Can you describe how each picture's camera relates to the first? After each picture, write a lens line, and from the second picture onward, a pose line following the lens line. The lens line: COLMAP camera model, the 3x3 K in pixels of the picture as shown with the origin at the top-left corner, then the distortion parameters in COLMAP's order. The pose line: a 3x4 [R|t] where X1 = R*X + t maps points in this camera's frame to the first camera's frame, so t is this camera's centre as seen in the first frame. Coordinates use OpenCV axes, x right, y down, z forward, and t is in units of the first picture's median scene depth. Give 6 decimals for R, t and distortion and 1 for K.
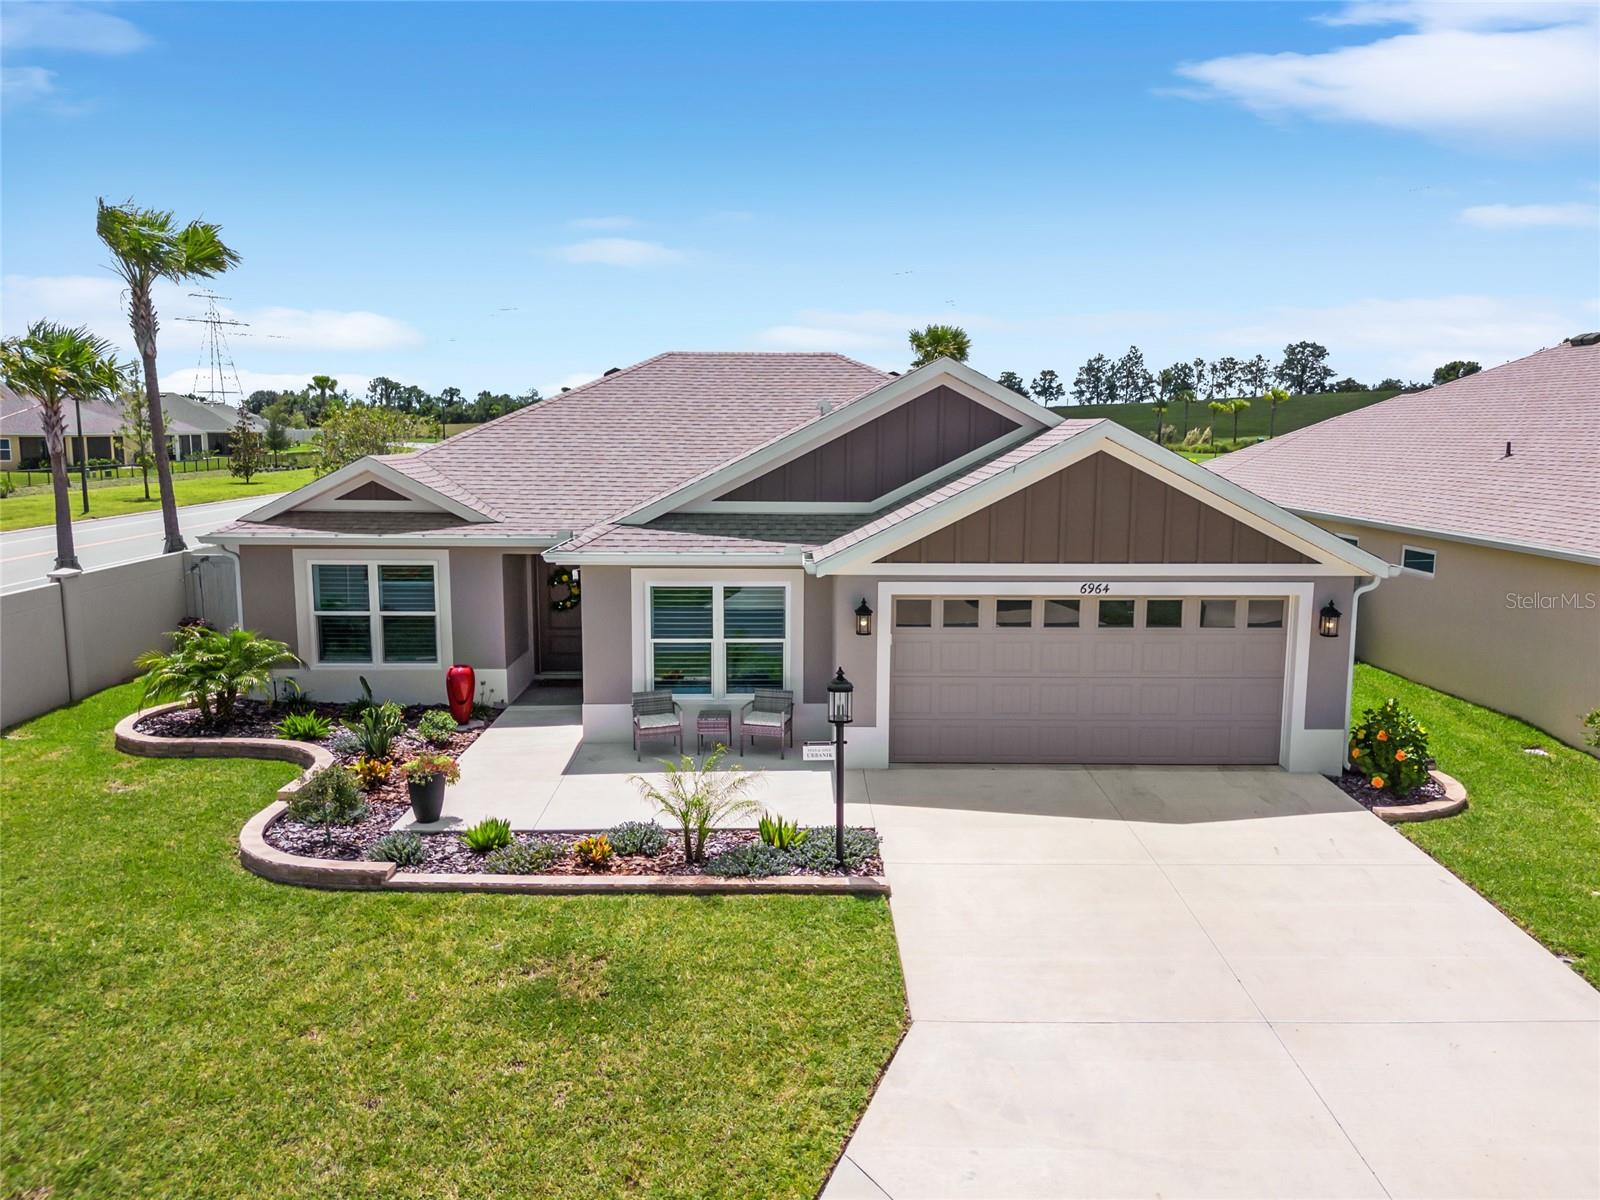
lens RADIAL K [[1175.7, 0, 800.0], [0, 1175.7, 600.0], [0, 0, 1]] dist [0.054196, -0.050343]
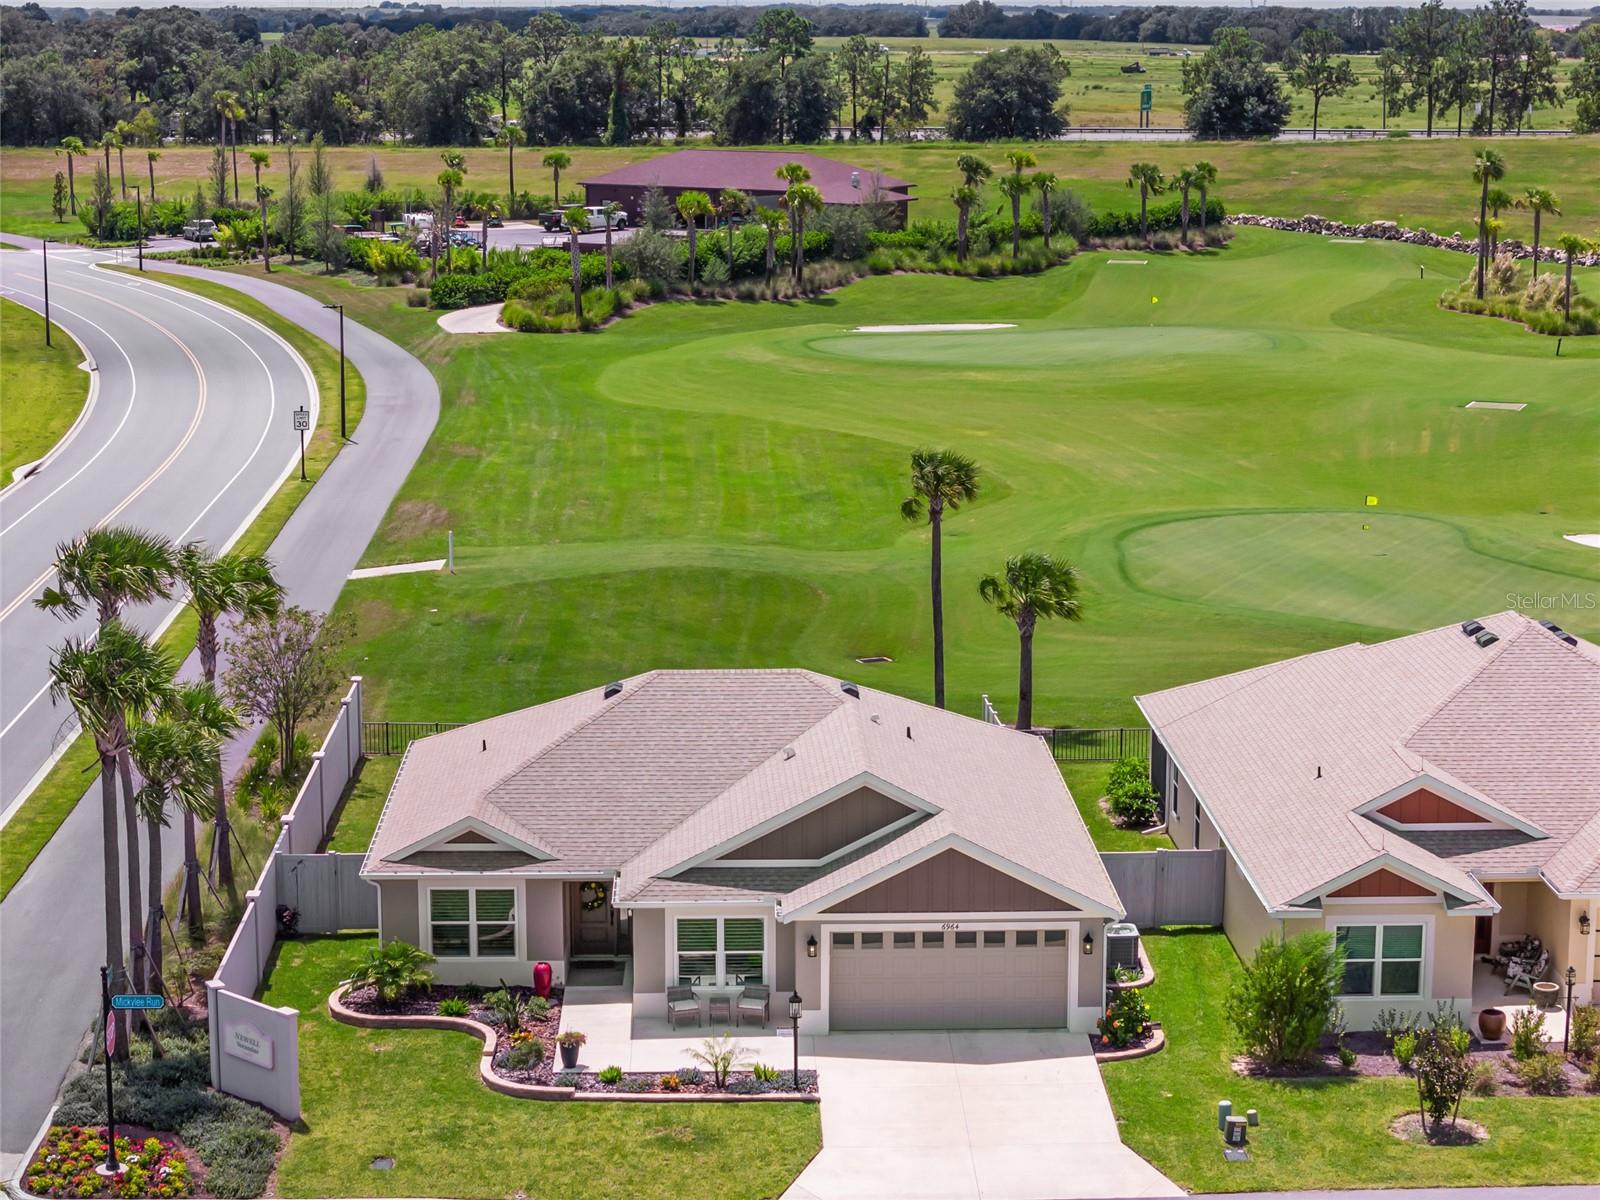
lens RADIAL K [[3178.6, 0, 800.0], [0, 3178.6, 600.0], [0, 0, 1]] dist [-0.323953, 2.138936]
pose [[0.999854, -0.007649, 0.015276, -0.026902], [0.007040, 0.999193, 0.039557, -0.636757], [-0.015566, -0.039444, 0.999101, -3.379992]]
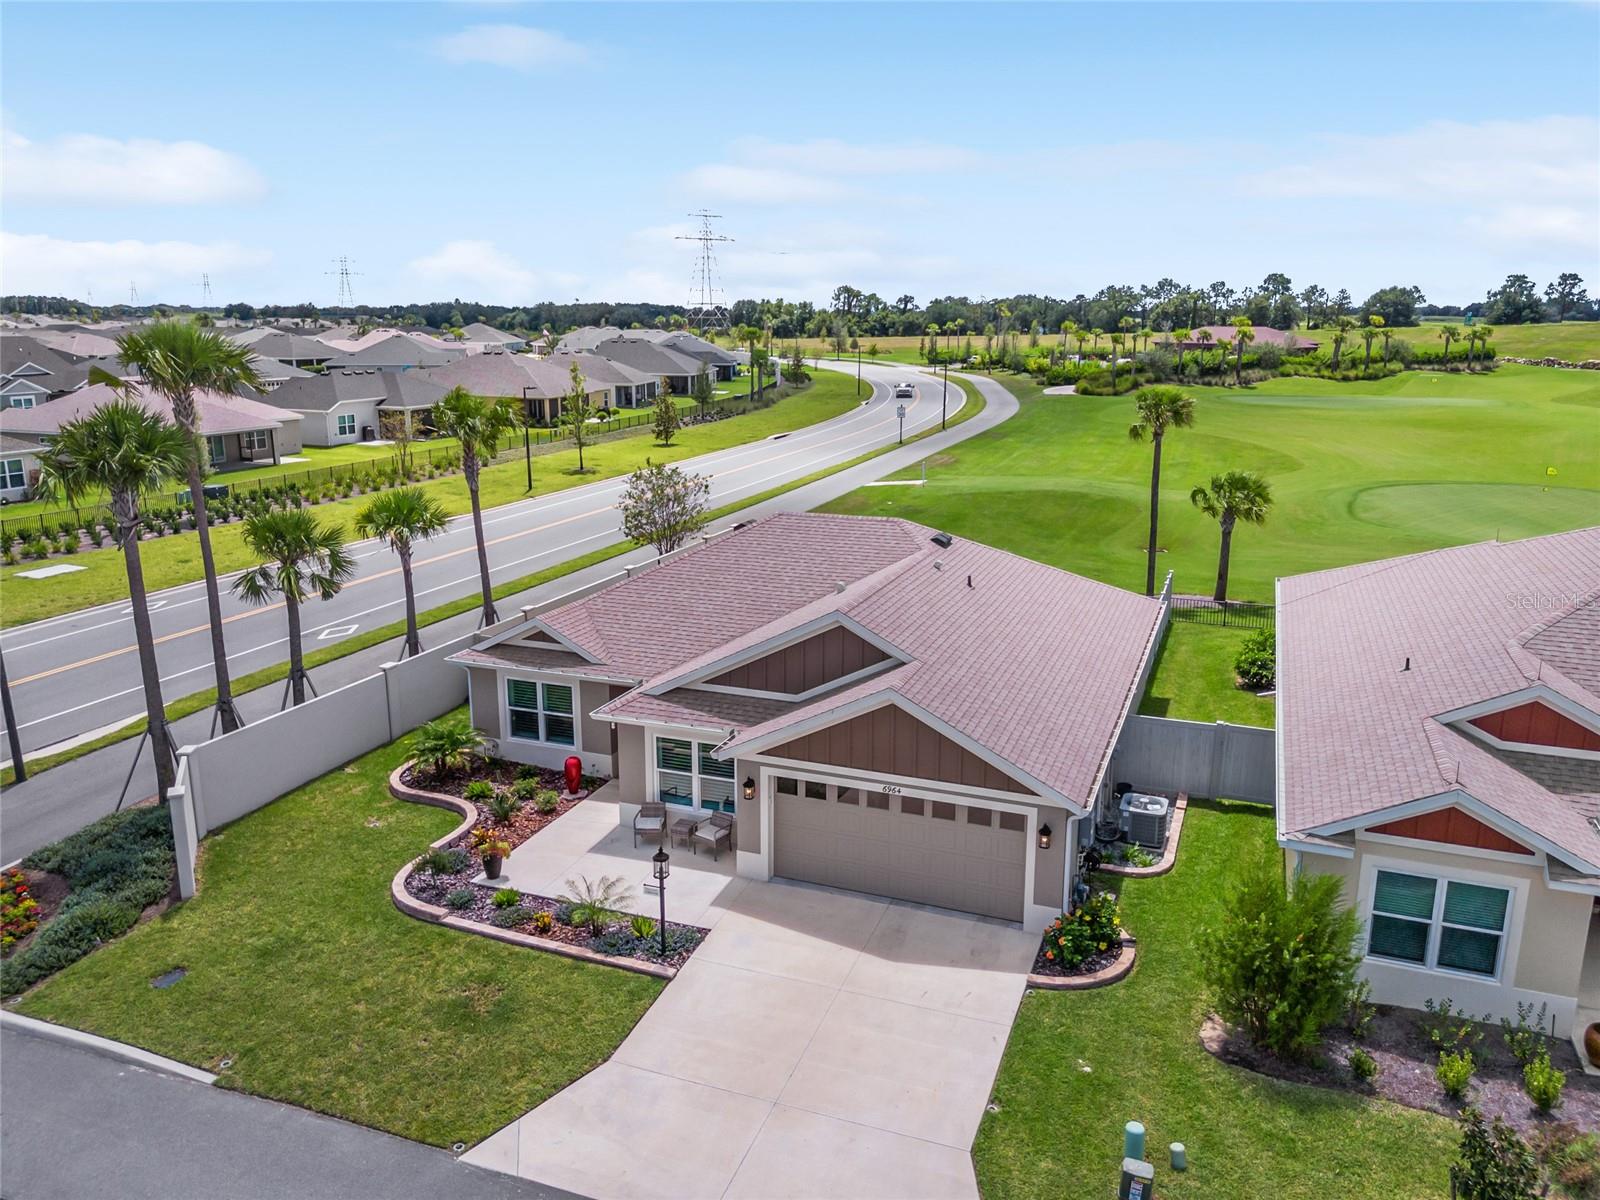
lens RADIAL K [[1175.7, 0, 800.0], [0, 1175.7, 600.0], [0, 0, 1]] dist [0.054196, -0.050343]
pose [[0.926114, 0.084919, -0.367561, 0.657320], [-0.051143, 0.993602, 0.100693, -0.387549], [0.373760, -0.074455, 0.924532, -0.404531]]
